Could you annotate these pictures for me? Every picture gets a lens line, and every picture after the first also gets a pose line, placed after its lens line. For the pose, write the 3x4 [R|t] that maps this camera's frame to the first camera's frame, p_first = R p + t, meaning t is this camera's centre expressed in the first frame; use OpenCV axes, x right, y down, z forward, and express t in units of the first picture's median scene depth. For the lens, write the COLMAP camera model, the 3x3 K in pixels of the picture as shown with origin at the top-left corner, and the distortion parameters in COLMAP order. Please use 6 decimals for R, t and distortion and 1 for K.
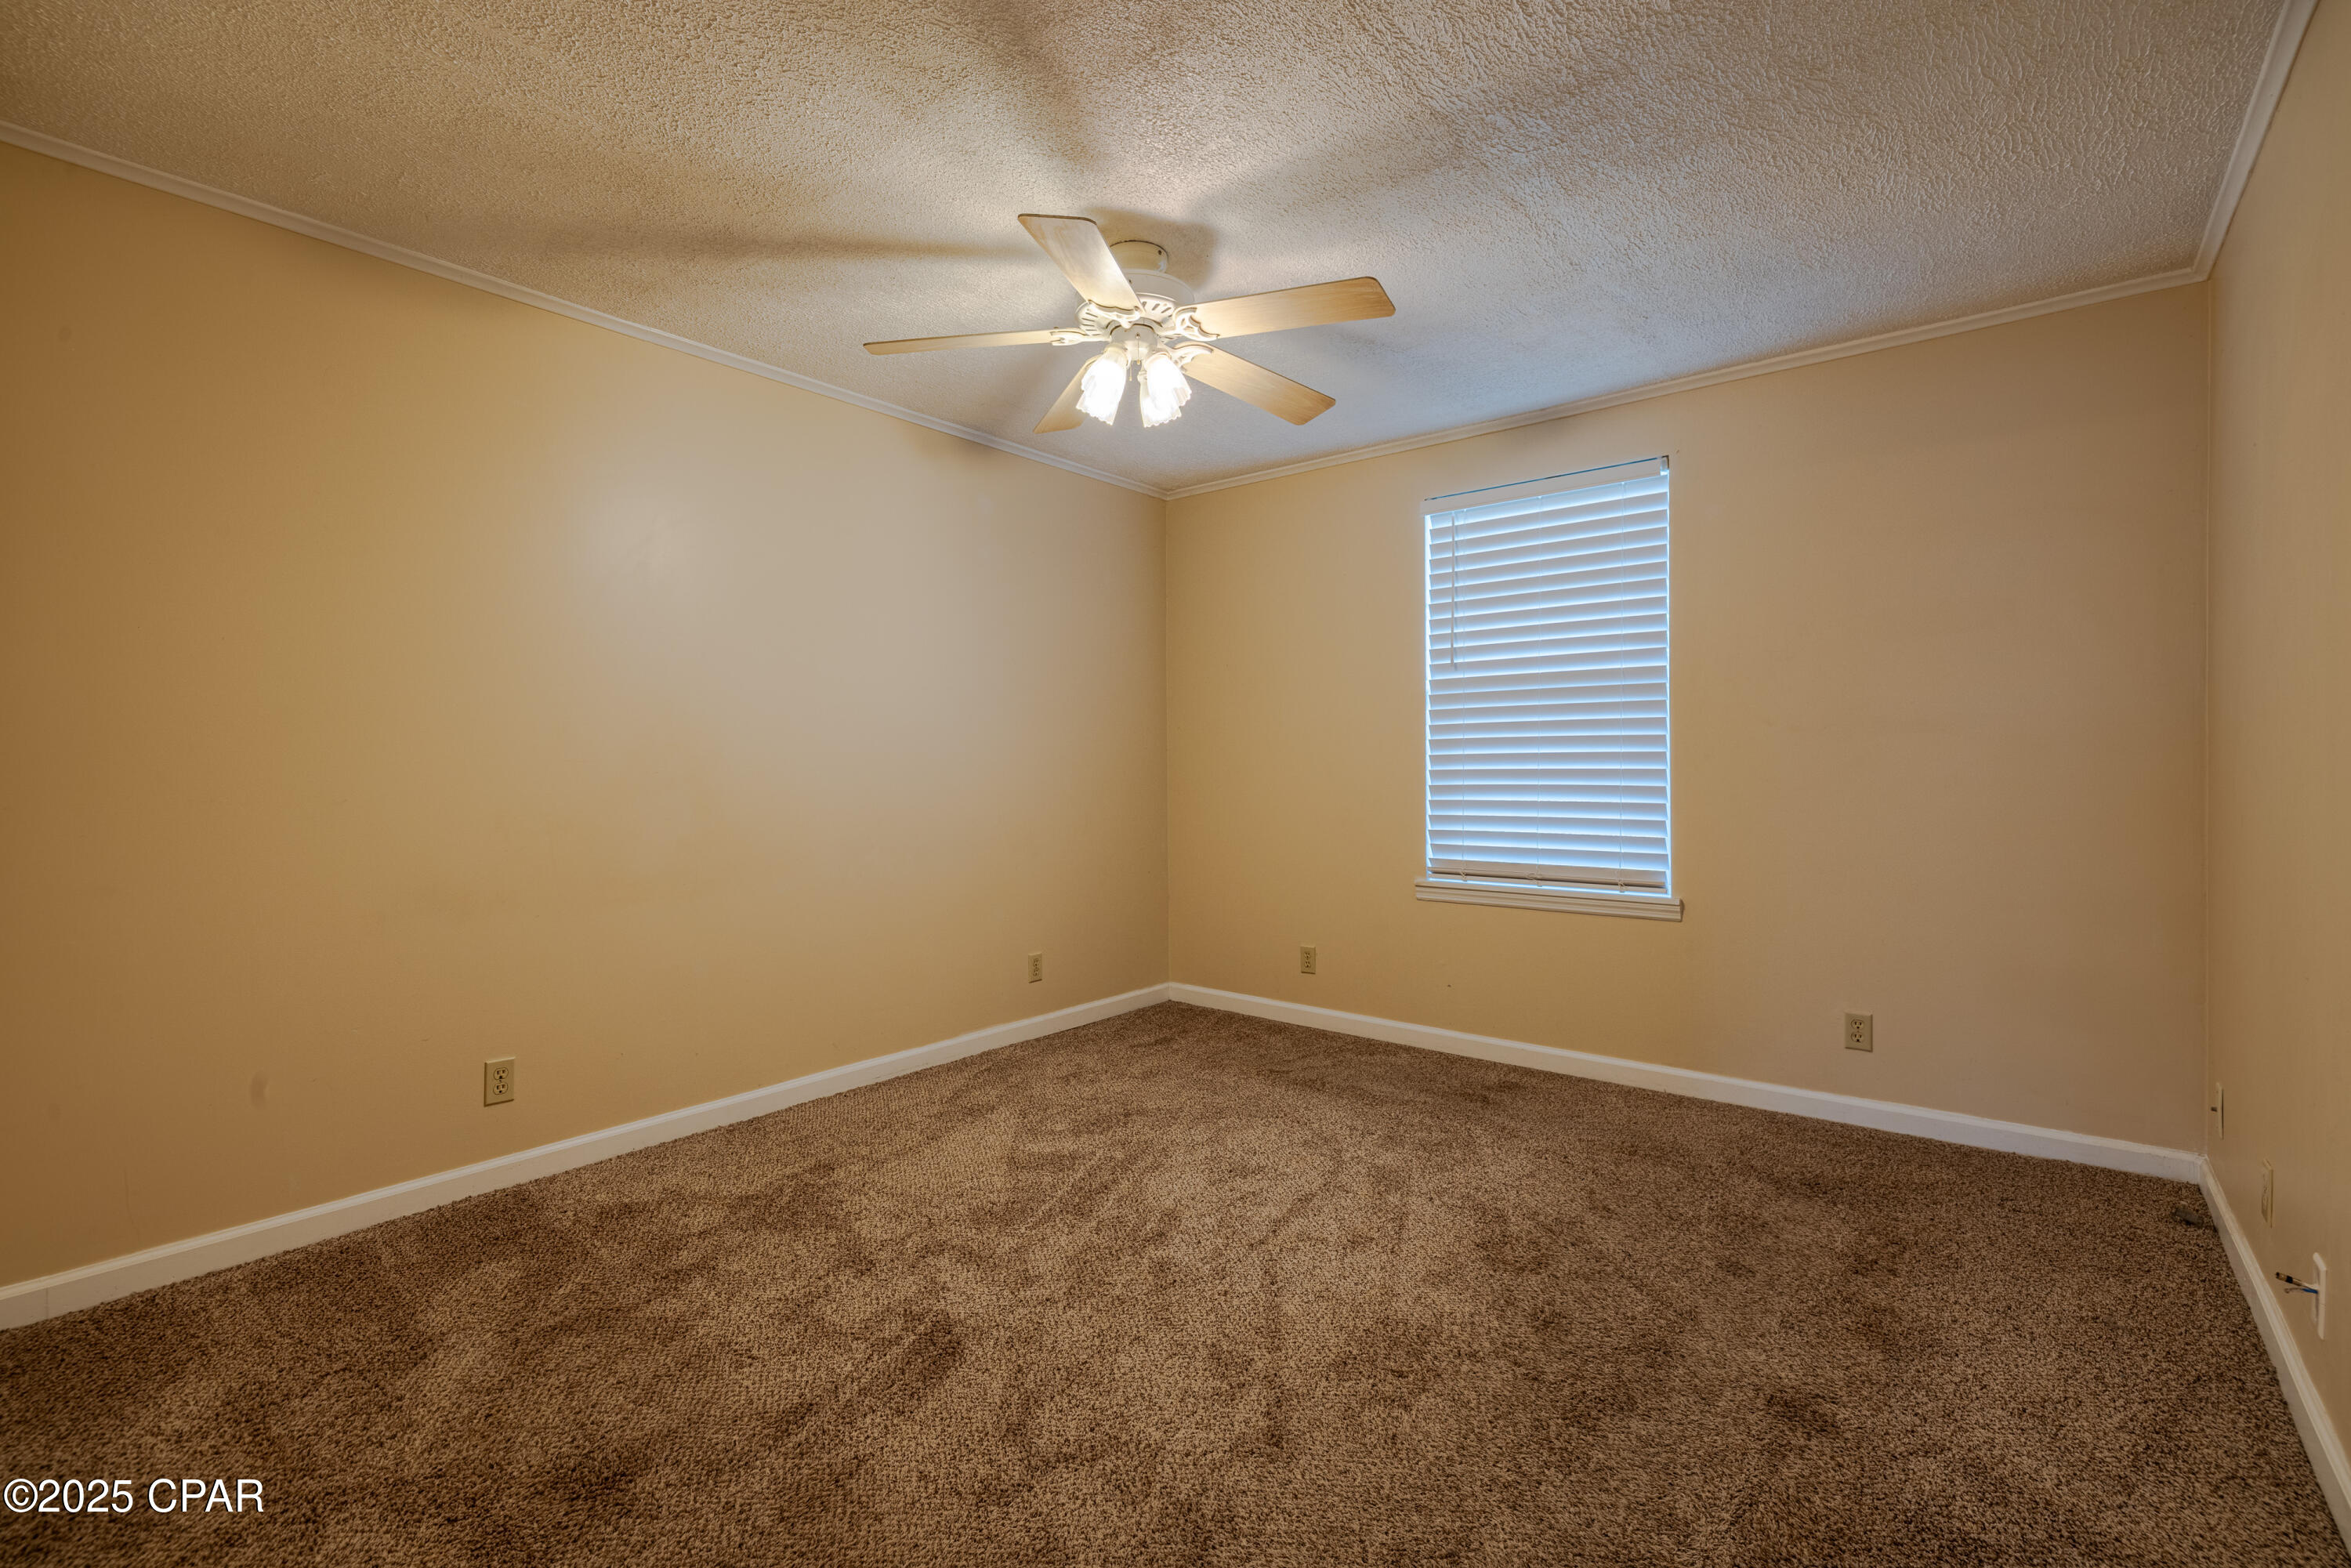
lens RADIAL K [[1064.2, 0, 1167.7], [0, 1064.2, 779.7], [0, 0, 1]] dist [-0.001383, 0.000671]
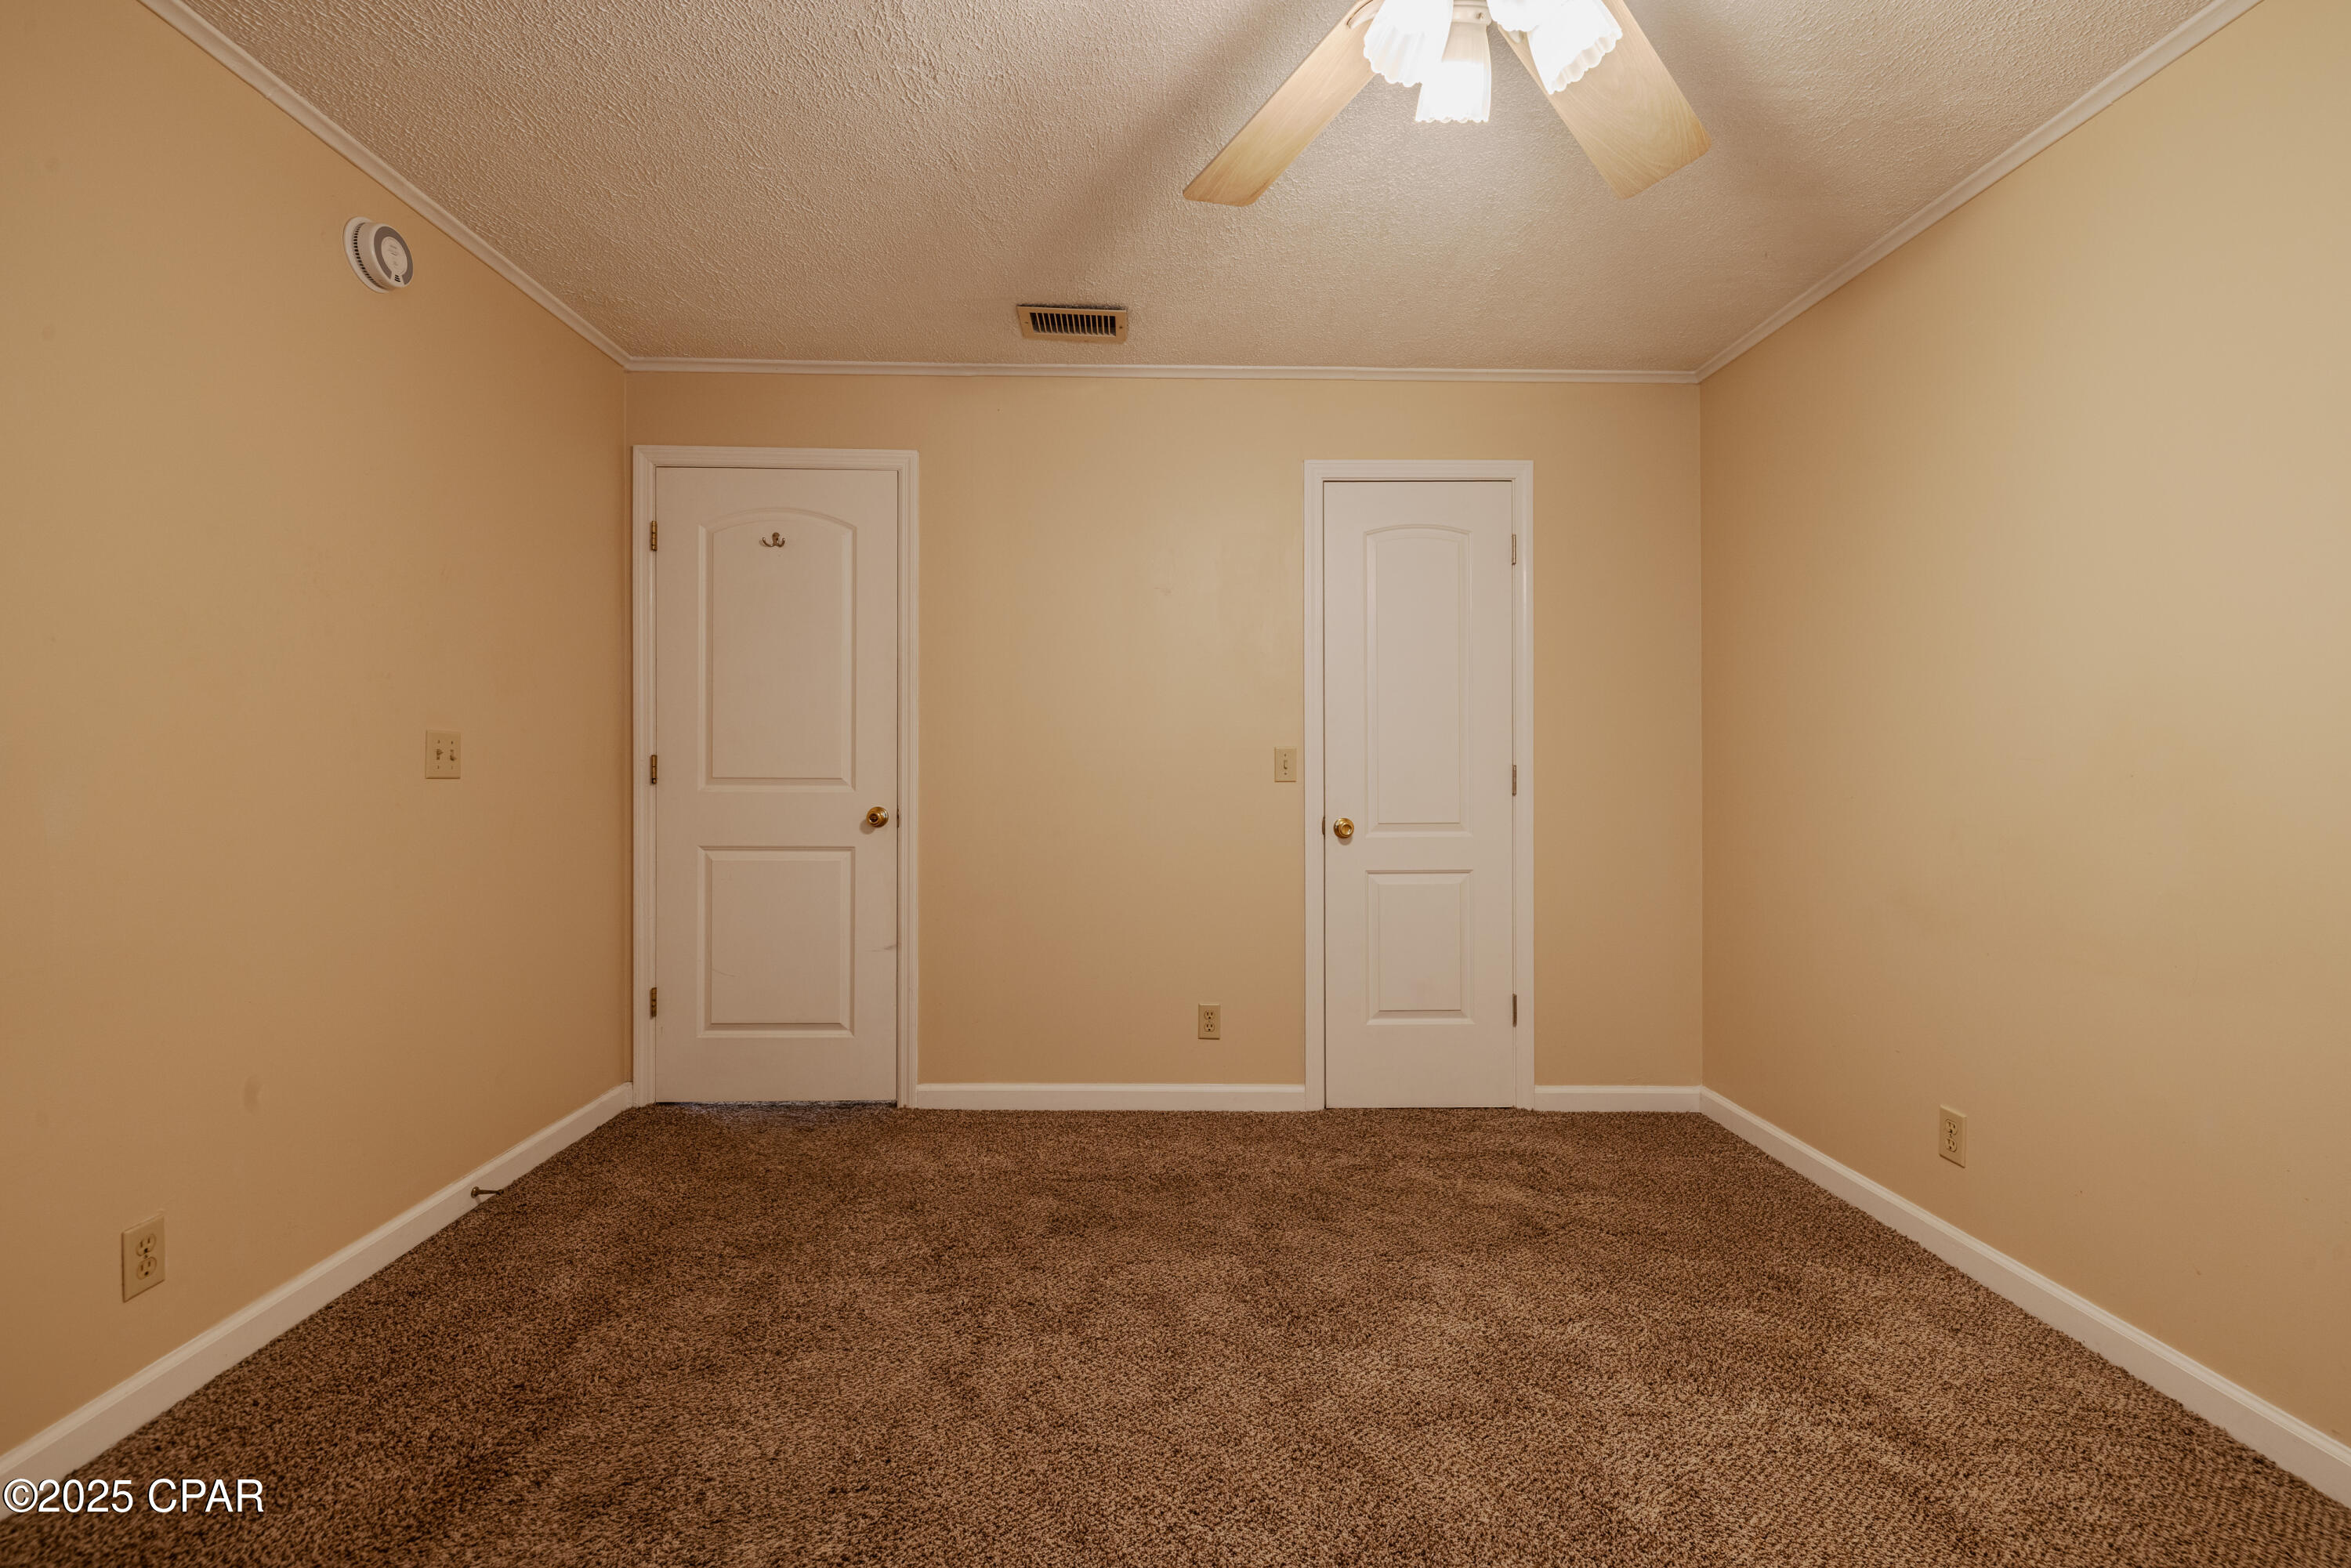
lens RADIAL K [[1002.4, 0, 1166.8], [0, 1002.4, 771.0], [0, 0, 1]] dist [0.000980, -0.000121]
pose [[-0.768671, 0.000161, -0.639645, 0.469055], [-0.004779, 0.999971, 0.005996, -0.015293], [0.639627, 0.007666, -0.768647, 1.519767]]
